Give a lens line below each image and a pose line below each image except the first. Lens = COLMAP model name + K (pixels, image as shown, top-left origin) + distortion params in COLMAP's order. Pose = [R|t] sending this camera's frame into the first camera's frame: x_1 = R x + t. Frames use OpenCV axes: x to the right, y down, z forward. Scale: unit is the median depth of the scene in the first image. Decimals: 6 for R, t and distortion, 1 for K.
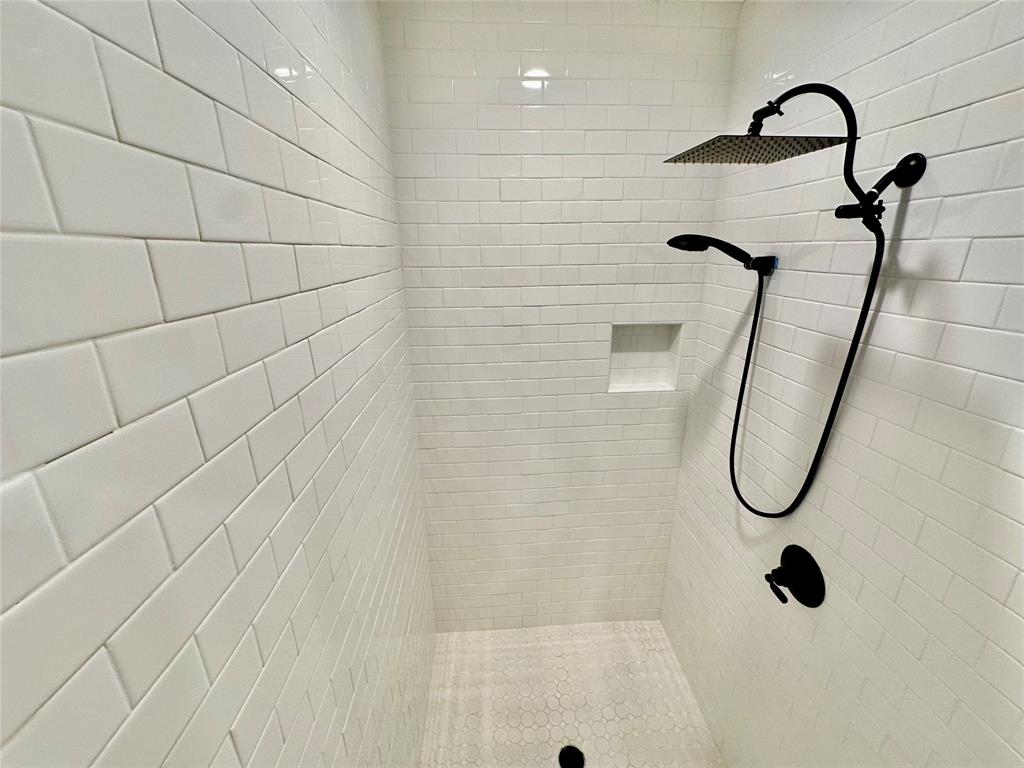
lens RADIAL K [[408.0, 0, 512.0], [0, 408.0, 384.0], [0, 0, 1]] dist [-0.002560, 0.000188]
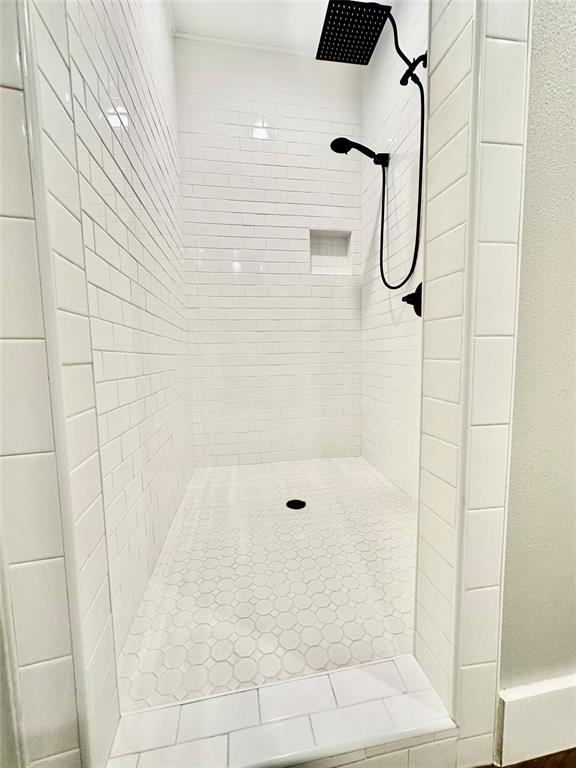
lens RADIAL K [[306.0, 0, 288.0], [0, 306.0, 384.0], [0, 0, 1]] dist [-0.002560, 0.000188]
pose [[0.995311, -0.018493, 0.094940, 0.030886], [0.039864, 0.972739, -0.228449, 0.722301], [-0.088128, 0.231162, 0.968916, -0.044831]]
